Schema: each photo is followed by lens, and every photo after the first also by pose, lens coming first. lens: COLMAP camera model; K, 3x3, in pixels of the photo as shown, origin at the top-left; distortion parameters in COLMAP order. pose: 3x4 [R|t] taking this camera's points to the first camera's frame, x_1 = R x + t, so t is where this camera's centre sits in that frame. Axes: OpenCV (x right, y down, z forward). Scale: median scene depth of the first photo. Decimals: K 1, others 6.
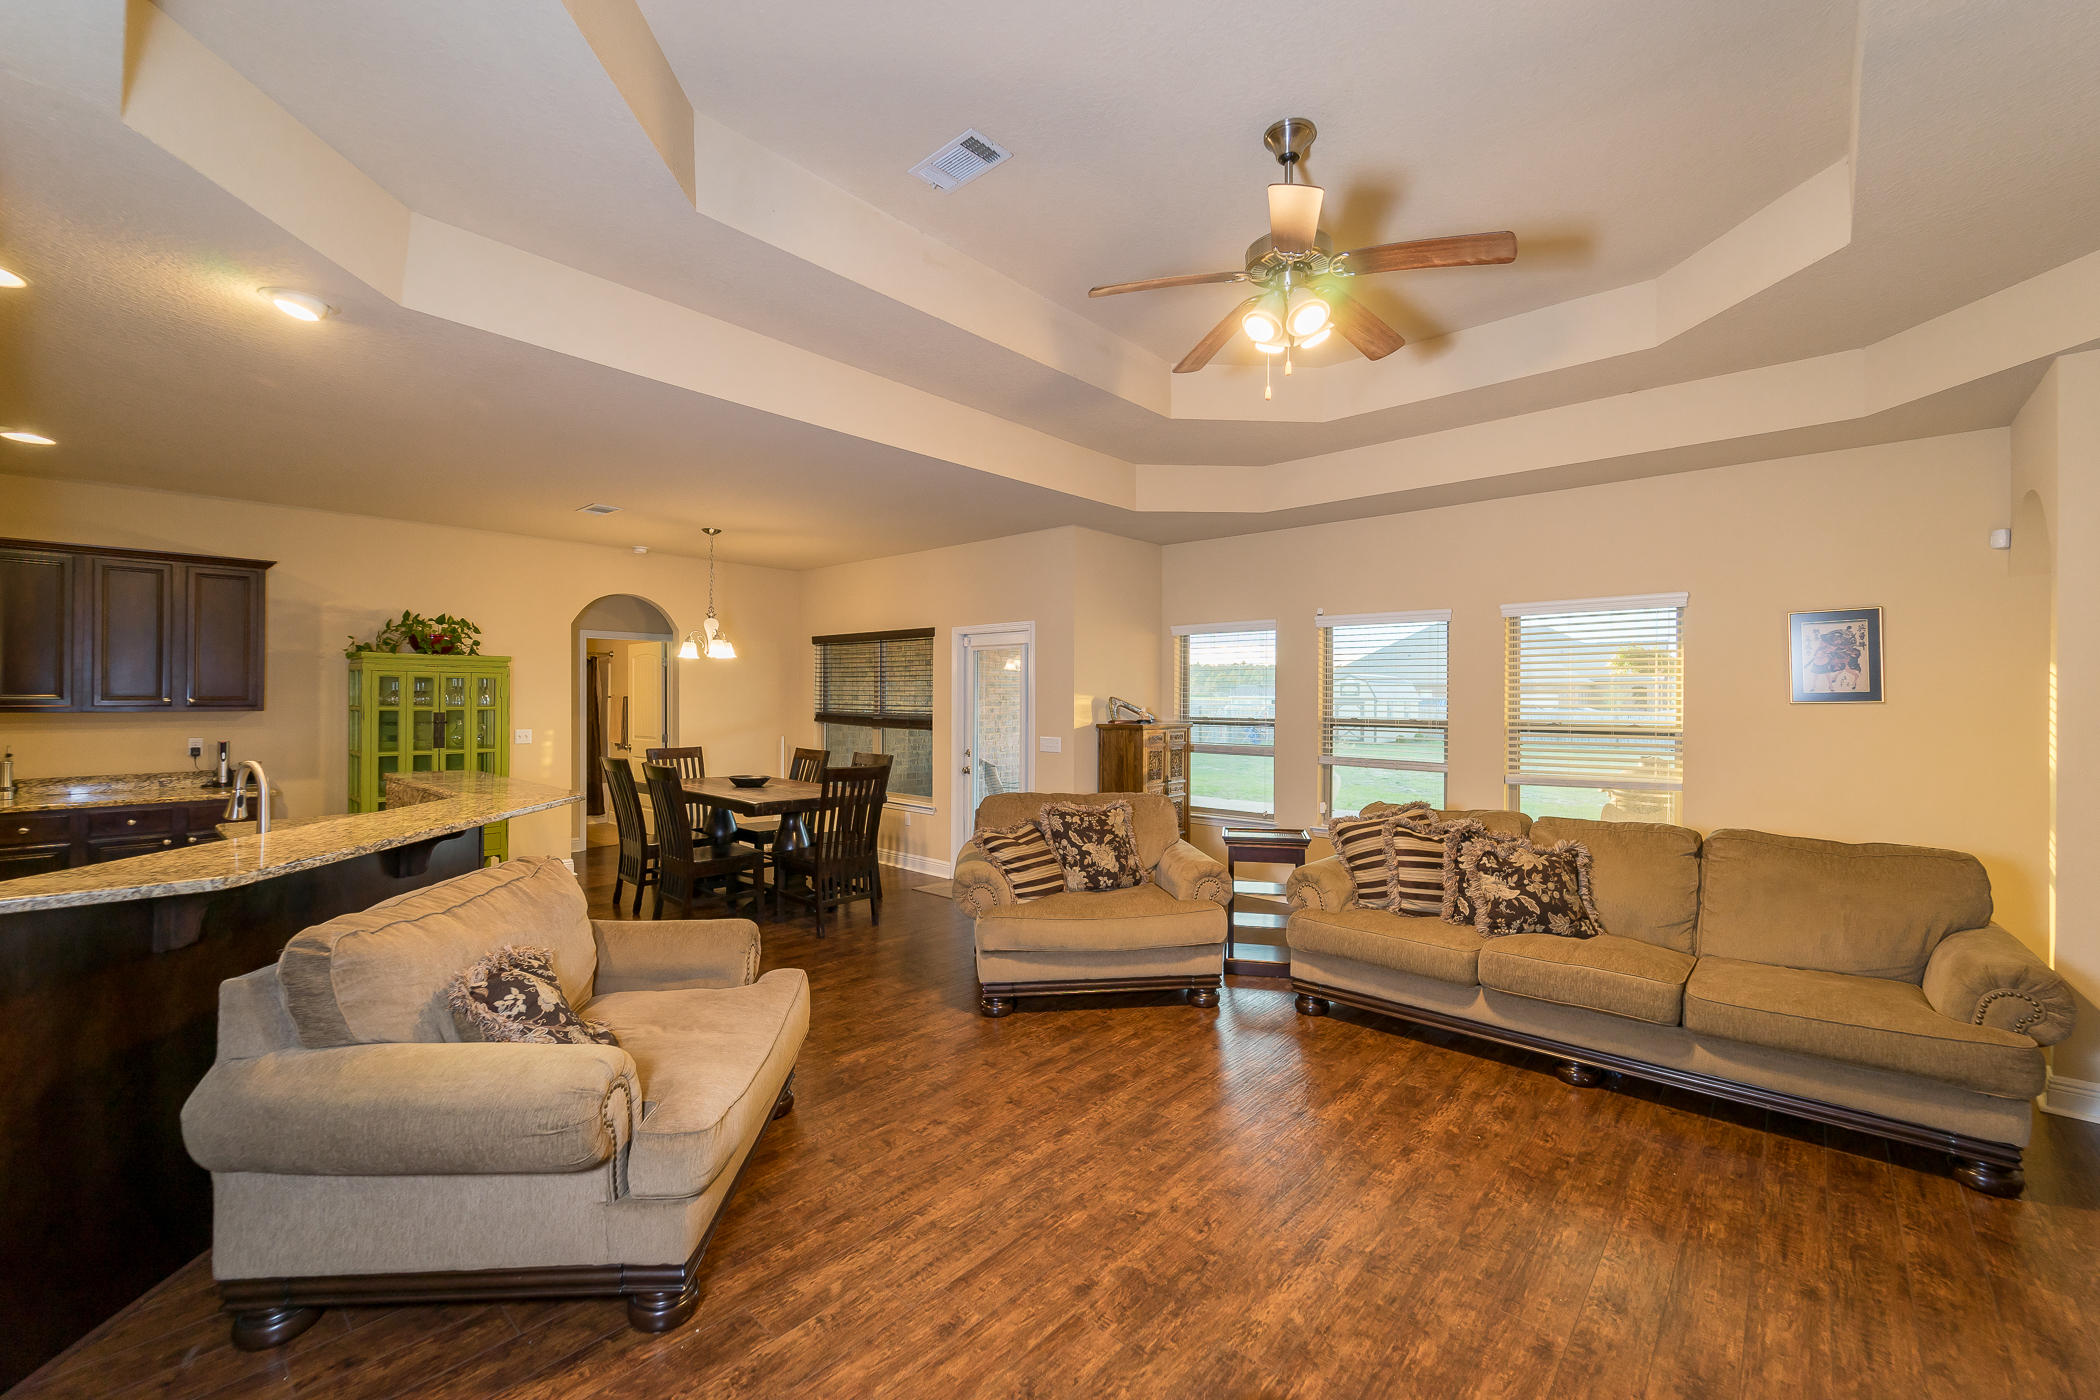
lens RADIAL K [[864.1, 0, 1061.3], [0, 864.1, 690.6], [0, 0, 1]] dist [-0.000228, -0.000164]
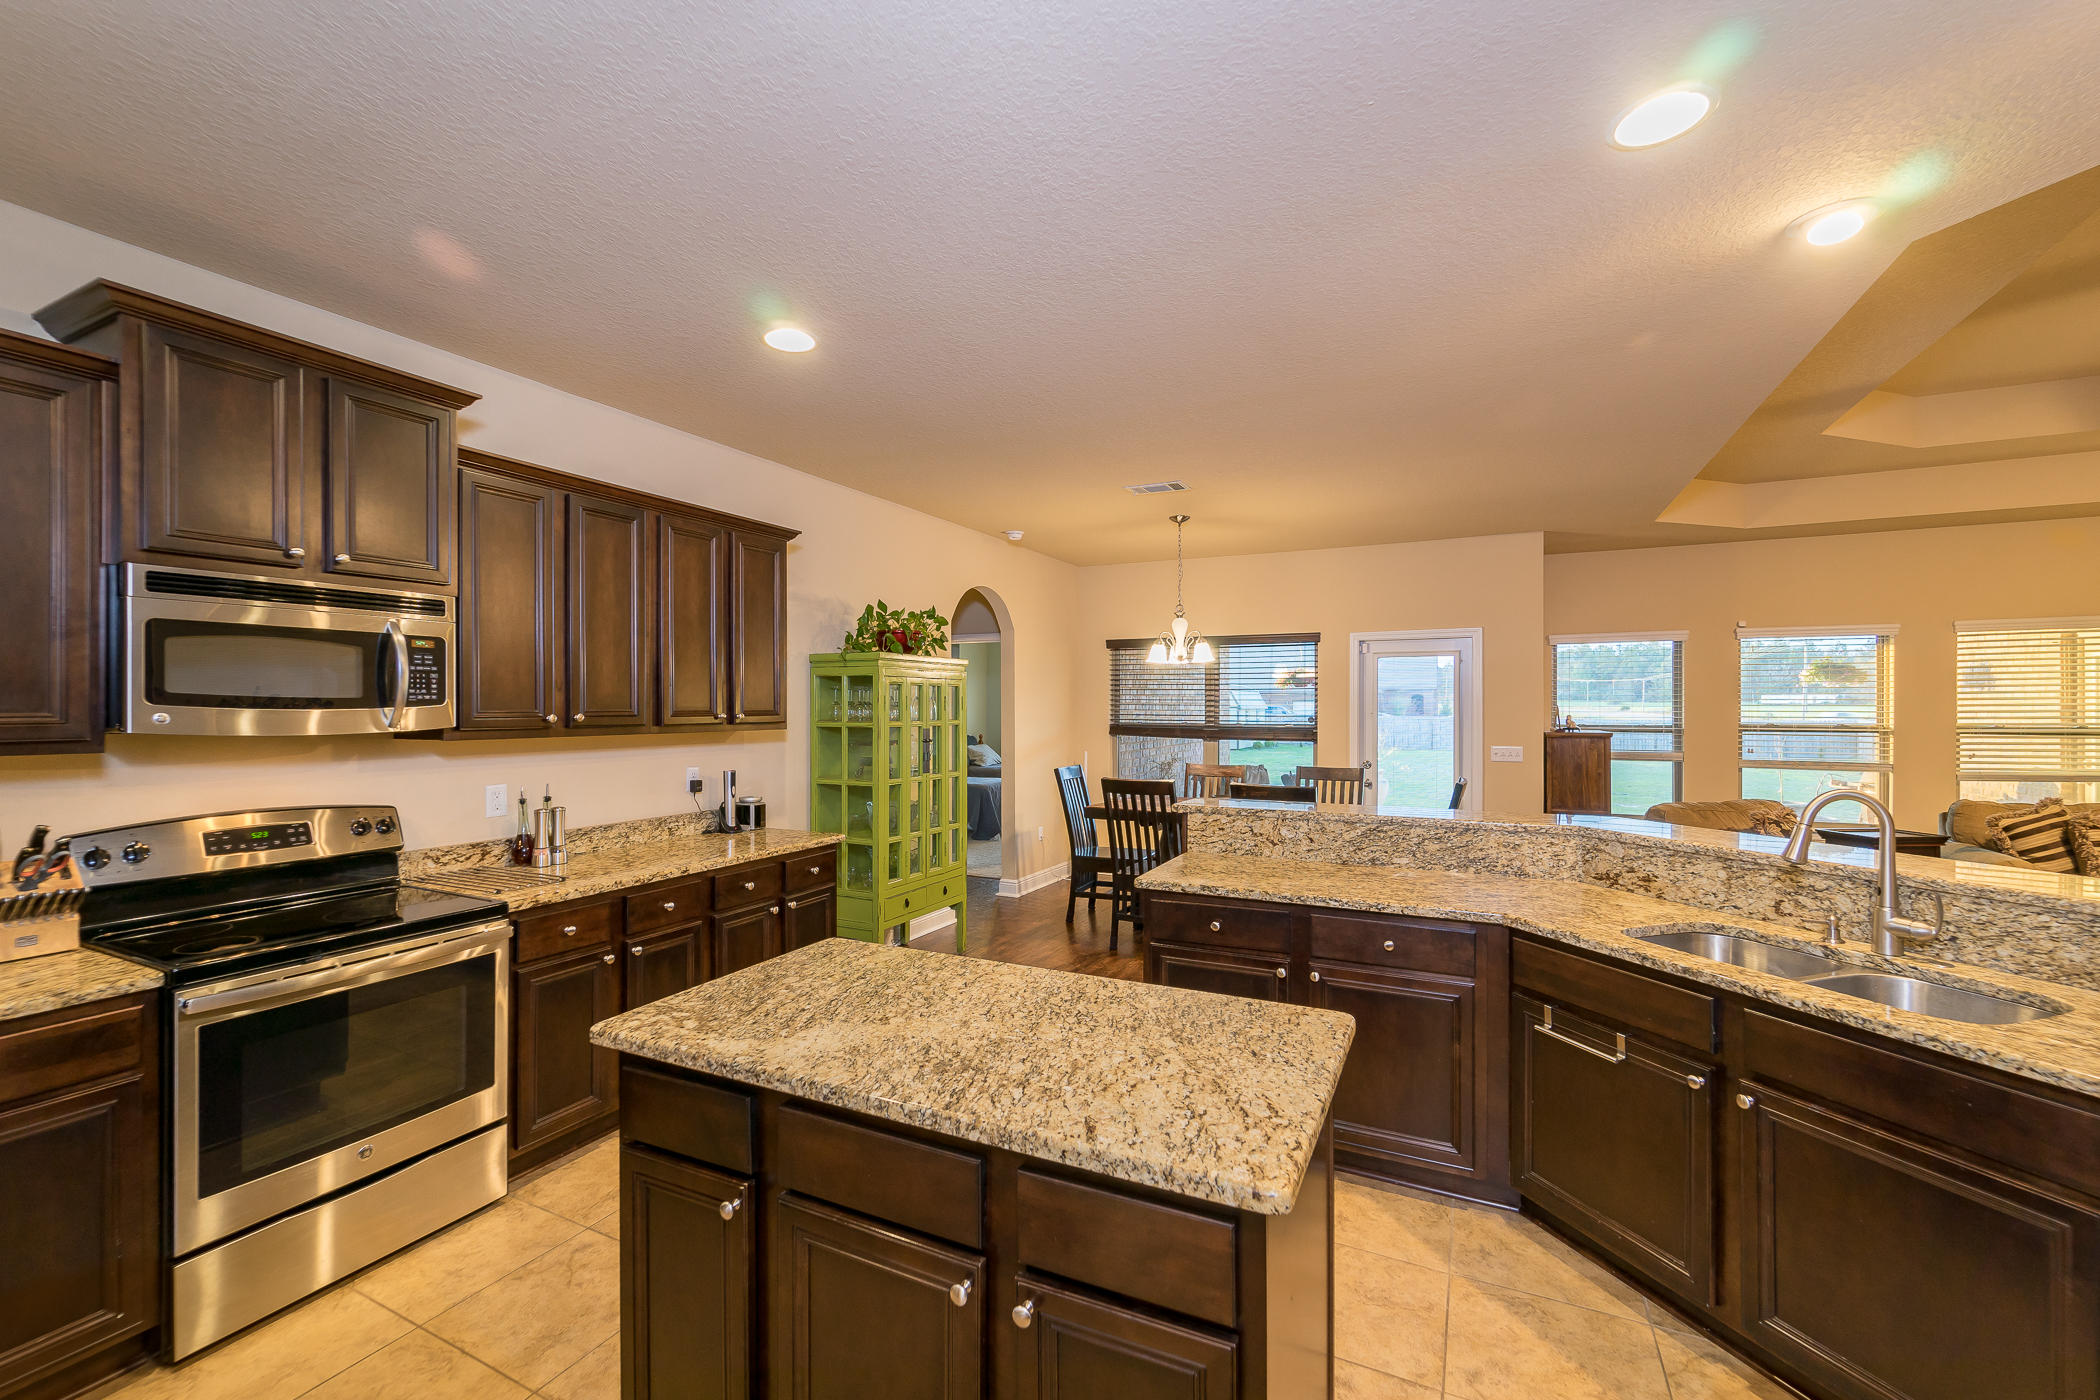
lens RADIAL K [[864.1, 0, 1058.4], [0, 864.1, 706.3], [0, 0, 1]] dist [-0.000228, -0.000164]
pose [[0.964025, -0.004164, 0.265778, -0.872242], [0.001874, 0.999959, 0.008872, -0.002043], [-0.265804, -0.008054, 0.963993, 0.207718]]
